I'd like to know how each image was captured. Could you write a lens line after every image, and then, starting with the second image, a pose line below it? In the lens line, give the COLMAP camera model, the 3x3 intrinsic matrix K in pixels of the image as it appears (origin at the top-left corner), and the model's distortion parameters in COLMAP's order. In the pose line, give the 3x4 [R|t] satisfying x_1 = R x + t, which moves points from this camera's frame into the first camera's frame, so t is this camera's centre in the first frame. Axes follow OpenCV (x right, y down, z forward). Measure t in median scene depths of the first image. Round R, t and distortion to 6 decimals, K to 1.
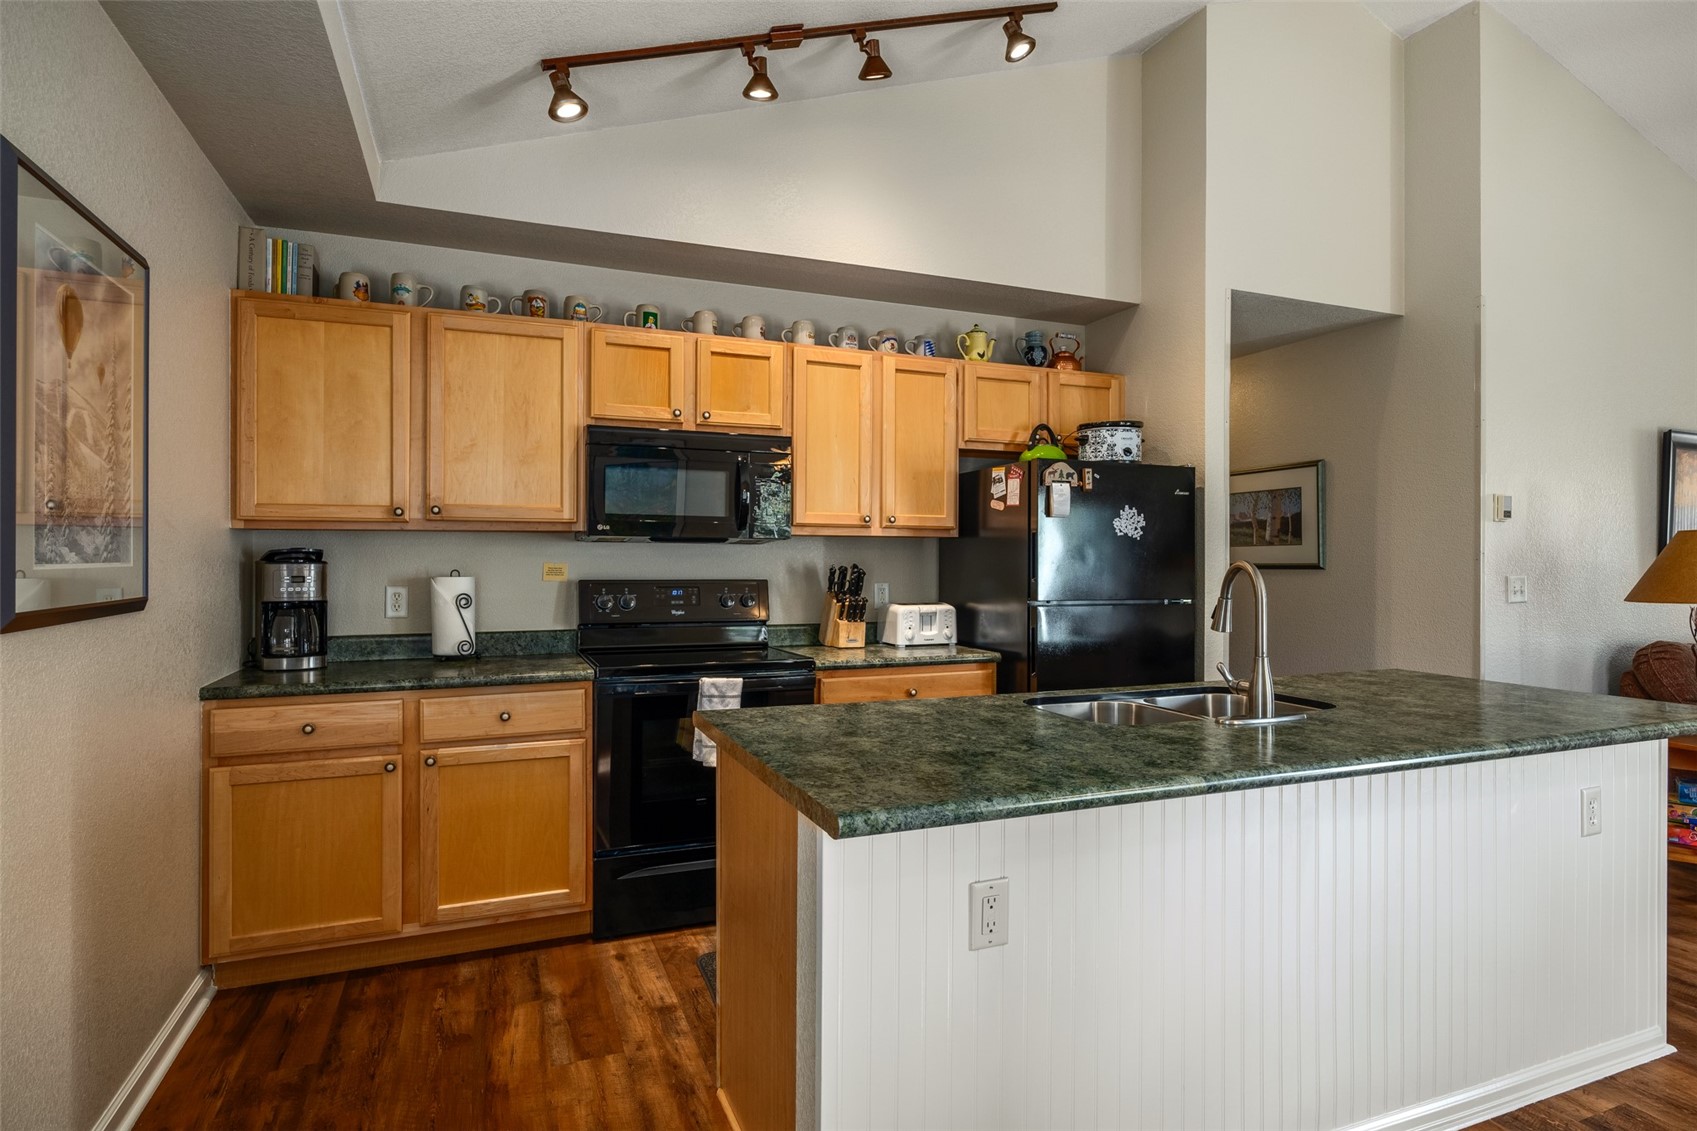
lens RADIAL K [[886.7, 0, 848.5], [0, 886.7, 565.5], [0, 0, 1]] dist [-0.004488, -0.000280]
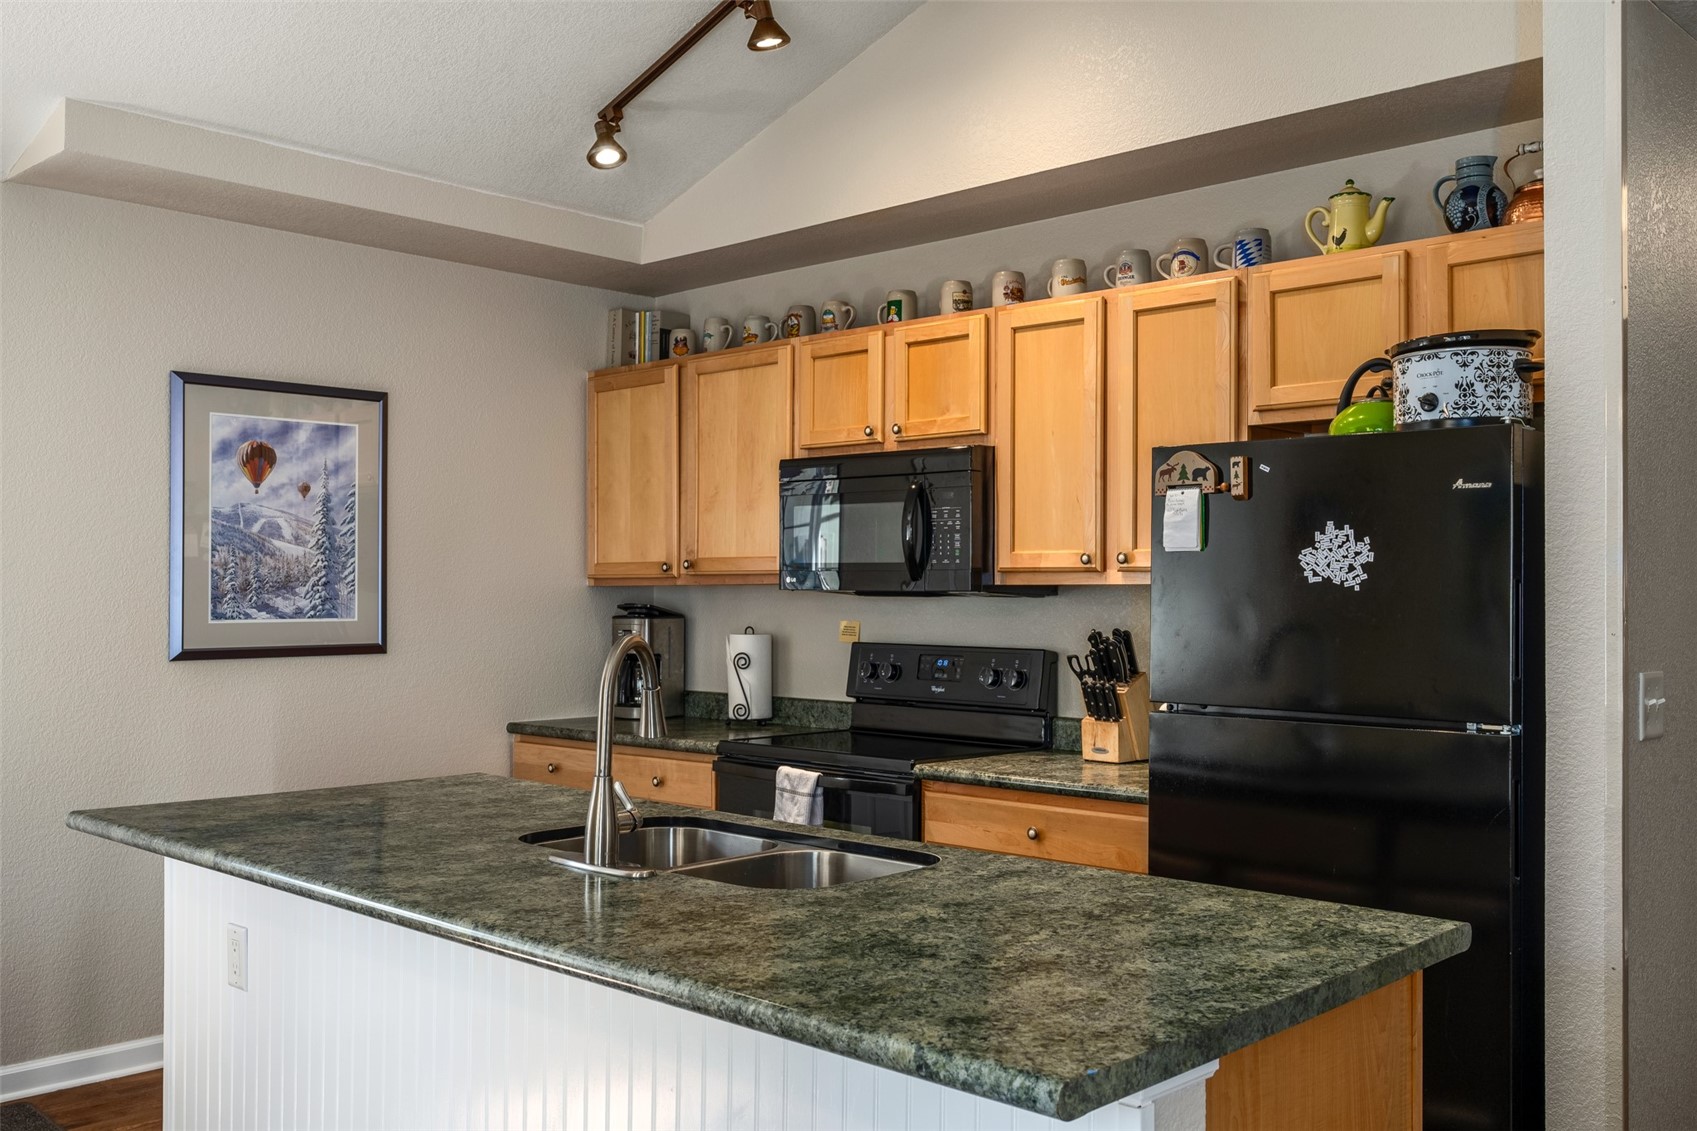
lens RADIAL K [[1543.7, 0, 847.7], [0, 1543.7, 581.3], [0, 0, 1]] dist [0.002784, 0.000736]
pose [[0.413357, -0.007811, -0.910536, 1.020609], [-0.008710, 0.999884, -0.012532, -0.022316], [0.910527, 0.013111, 0.413241, 0.416929]]
